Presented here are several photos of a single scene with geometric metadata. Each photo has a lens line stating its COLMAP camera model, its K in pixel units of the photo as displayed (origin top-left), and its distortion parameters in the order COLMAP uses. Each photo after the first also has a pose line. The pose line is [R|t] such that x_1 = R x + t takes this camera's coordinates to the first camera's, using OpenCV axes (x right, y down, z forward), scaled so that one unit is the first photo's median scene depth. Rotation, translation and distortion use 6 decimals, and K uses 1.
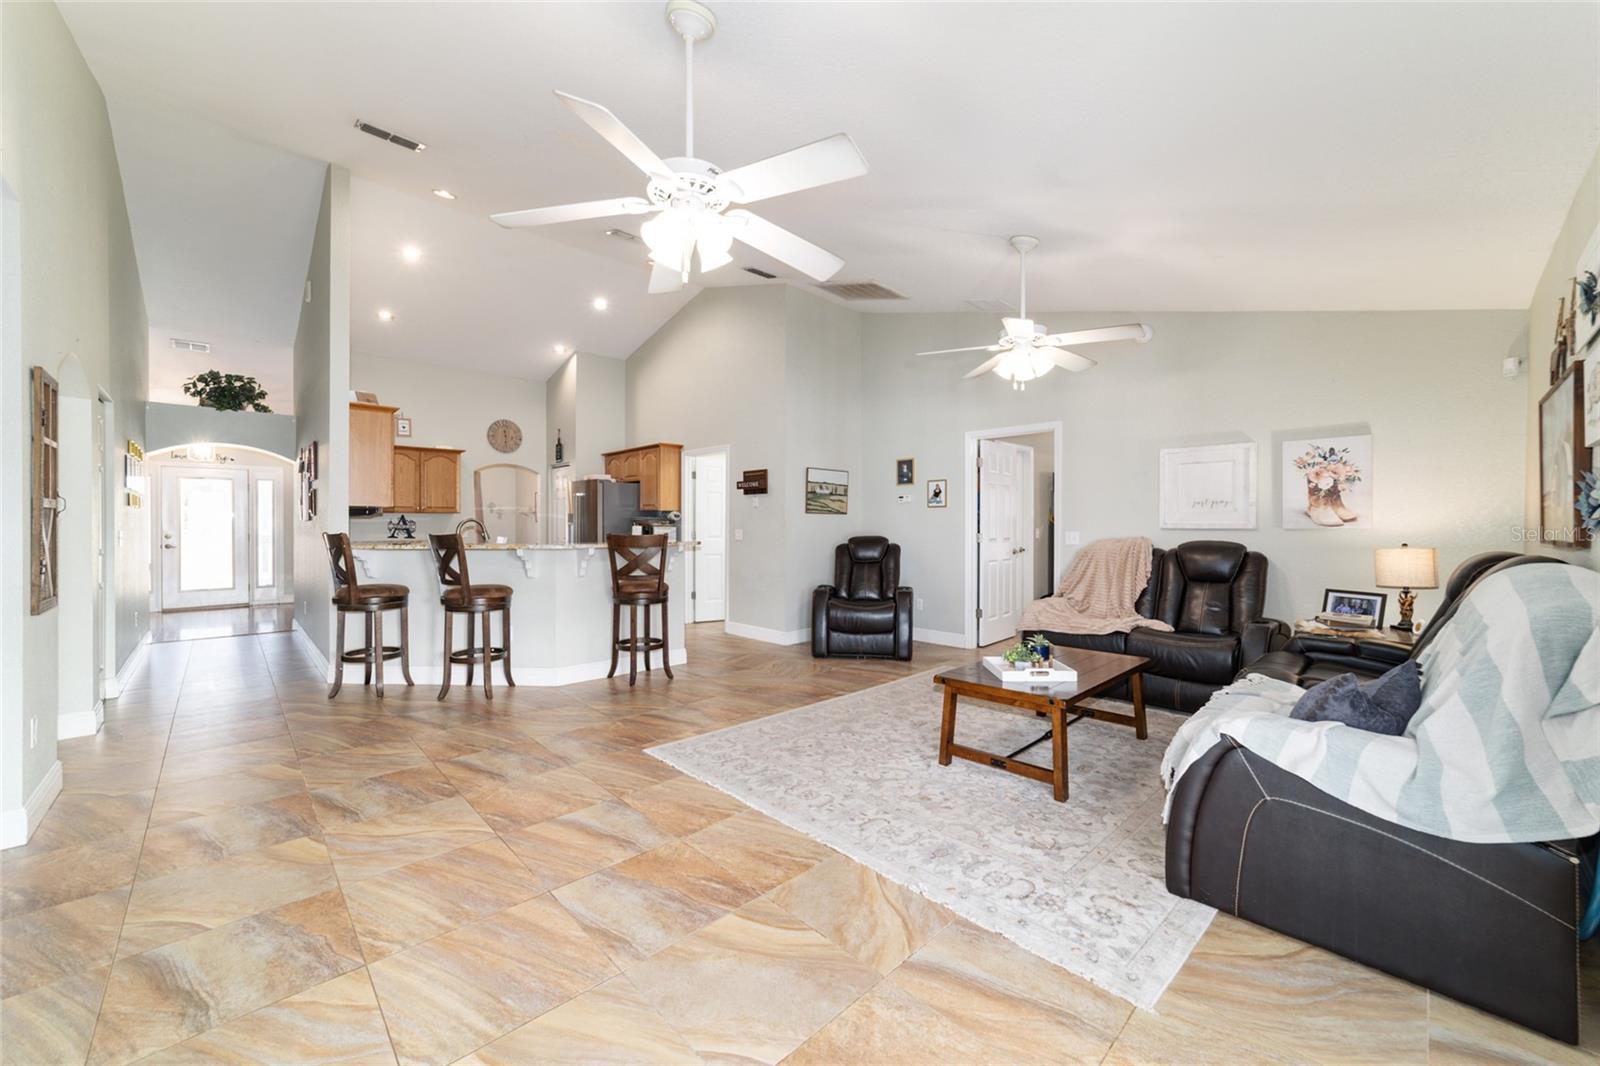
lens RADIAL K [[612.6, 0, 798.1], [0, 612.6, 529.7], [0, 0, 1]] dist [-0.019175, 0.009140]
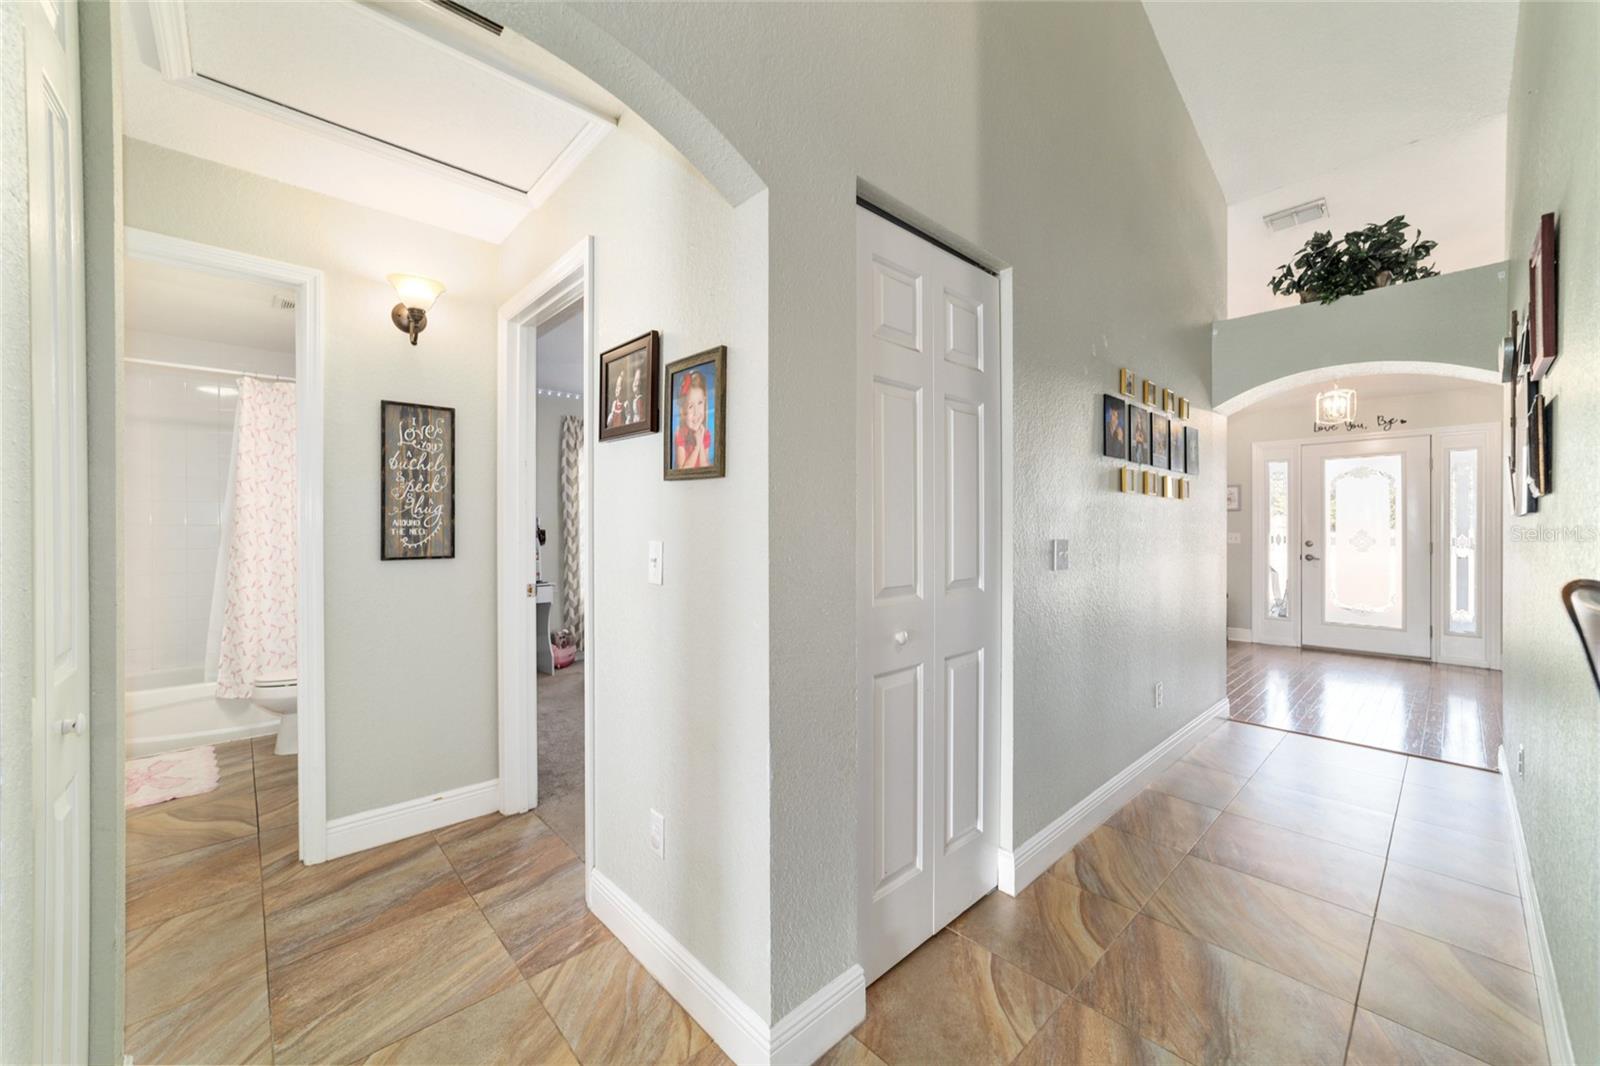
lens RADIAL K [[612.6, 0, 798.1], [0, 612.6, 529.7], [0, 0, 1]] dist [-0.019175, 0.009140]
pose [[-0.015811, 0.003164, -0.999870, -0.706604], [-0.006671, 0.999972, 0.003270, -0.007373], [0.999853, 0.006722, -0.015790, 0.913281]]
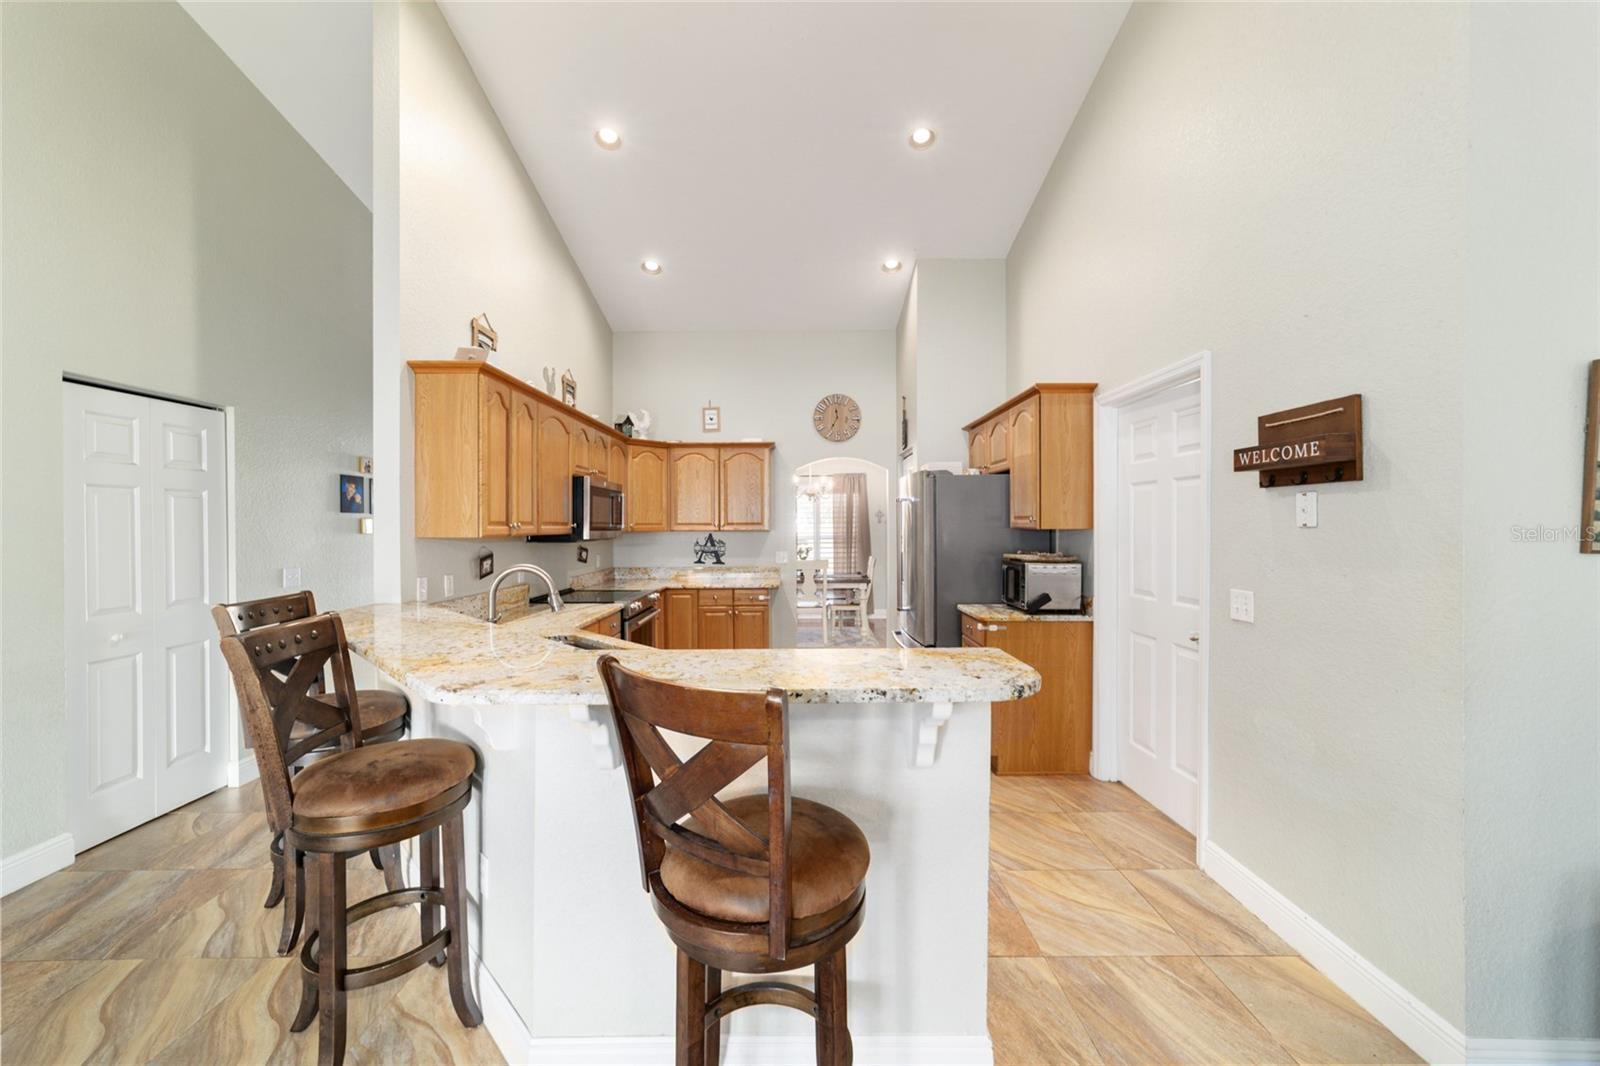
lens RADIAL K [[612.6, 0, 798.1], [0, 612.6, 529.7], [0, 0, 1]] dist [-0.019175, 0.009140]
pose [[0.726933, 0.001374, -0.686707, -0.076638], [-0.000880, 0.999999, 0.001070, -0.058912], [0.686708, -0.000174, 0.726933, 1.008388]]
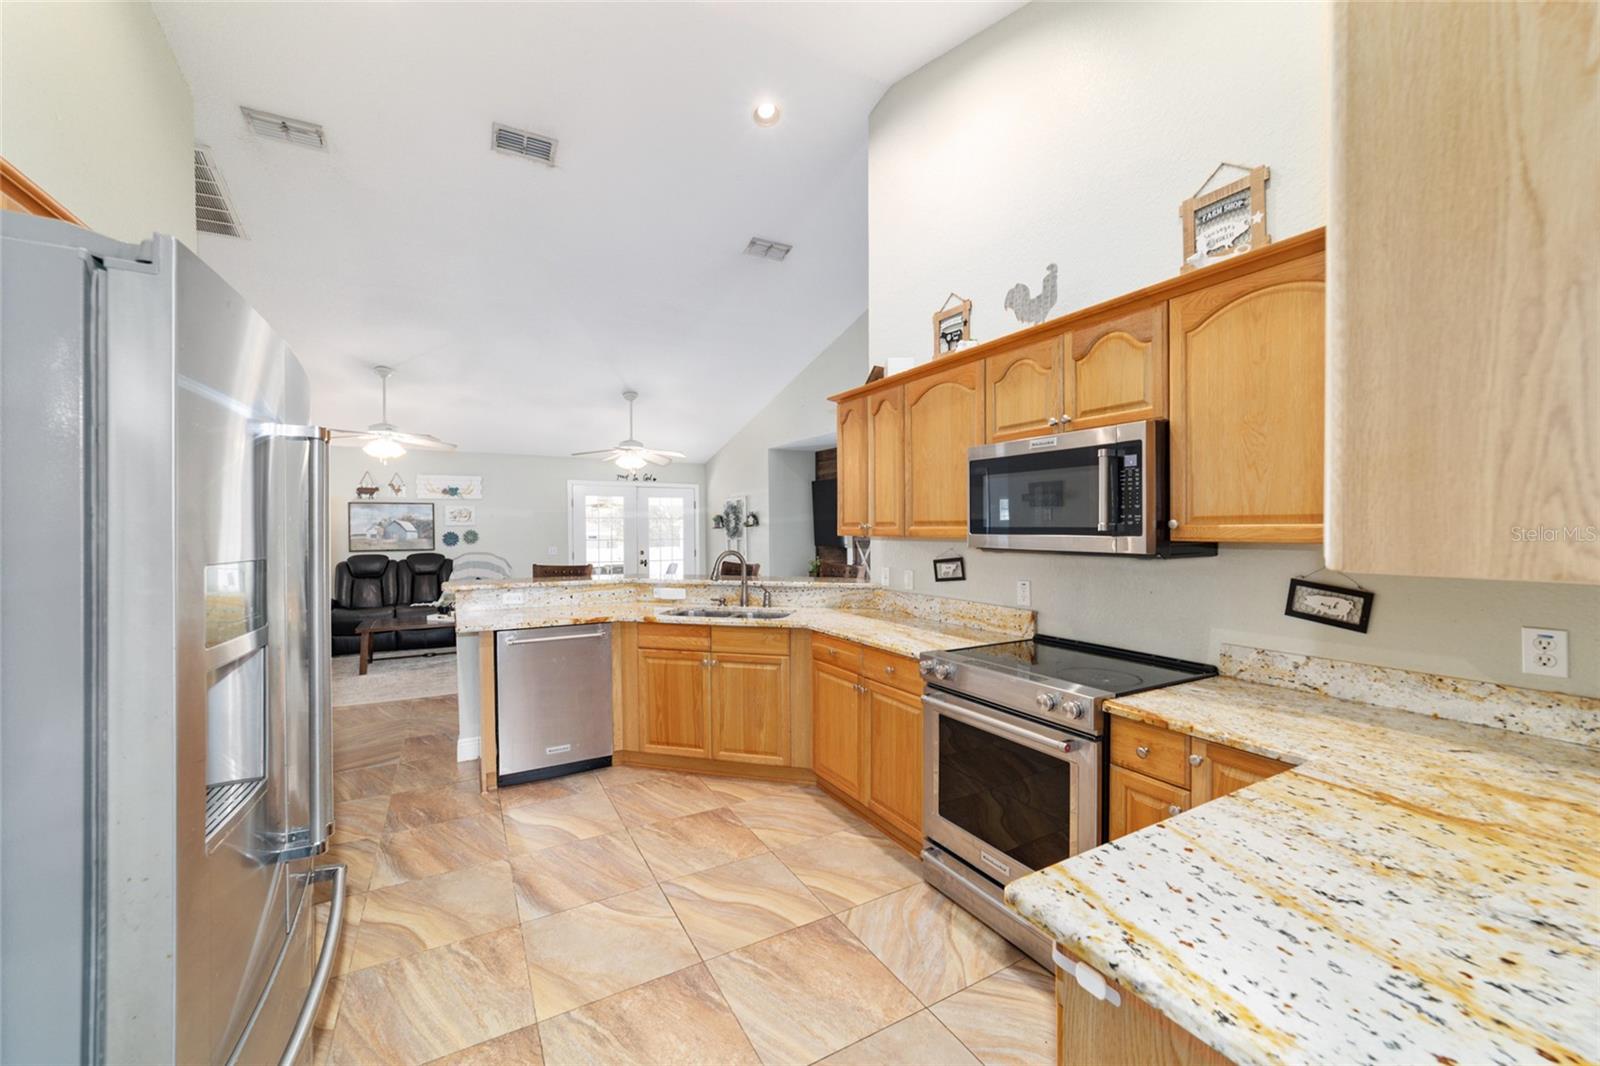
lens RADIAL K [[618.1, 0, 795.8], [0, 618.1, 535.4], [0, 0, 1]] dist [-0.014883, 0.000216]
pose [[-0.969068, -0.000617, 0.246794, -1.018783], [0.004045, 0.999823, 0.018382, -0.066548], [-0.246761, 0.018812, -0.968894, 2.190125]]
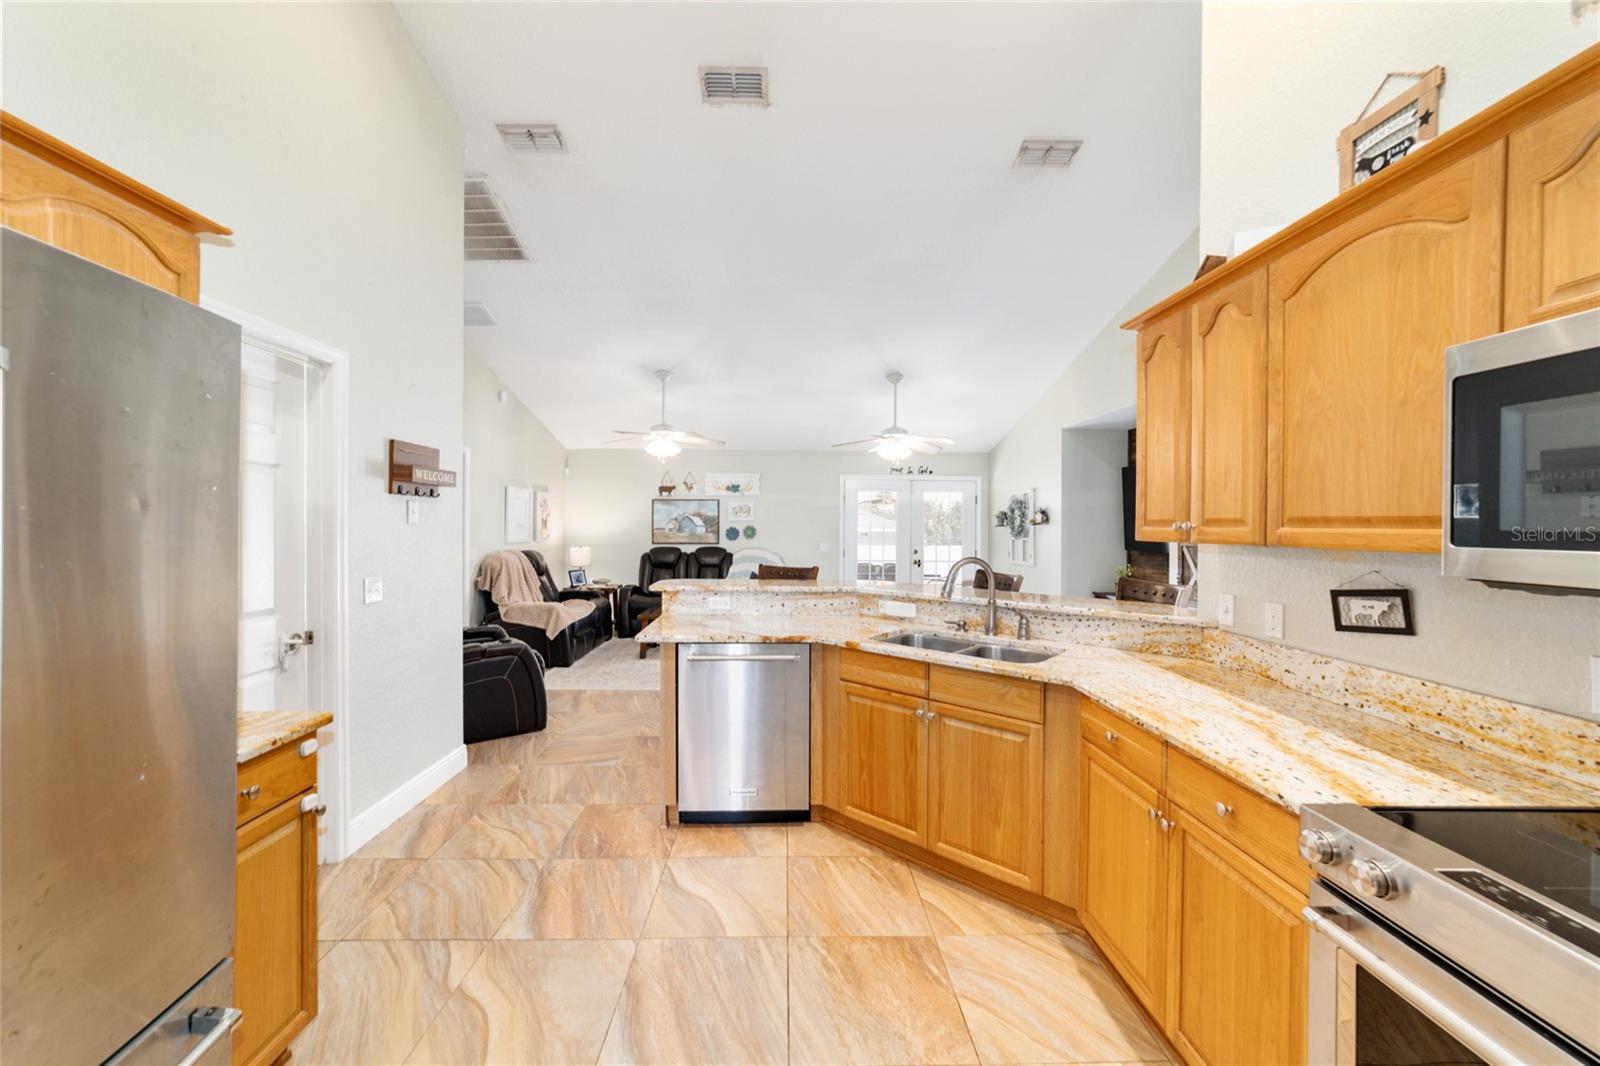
lens RADIAL K [[612.6, 0, 798.1], [0, 612.6, 529.7], [0, 0, 1]] dist [-0.019175, 0.009140]
pose [[-0.742674, -0.011905, 0.669548, -1.000050], [-0.003913, 0.999902, 0.013438, -0.065448], [-0.669642, 0.007360, -0.742647, 1.920264]]
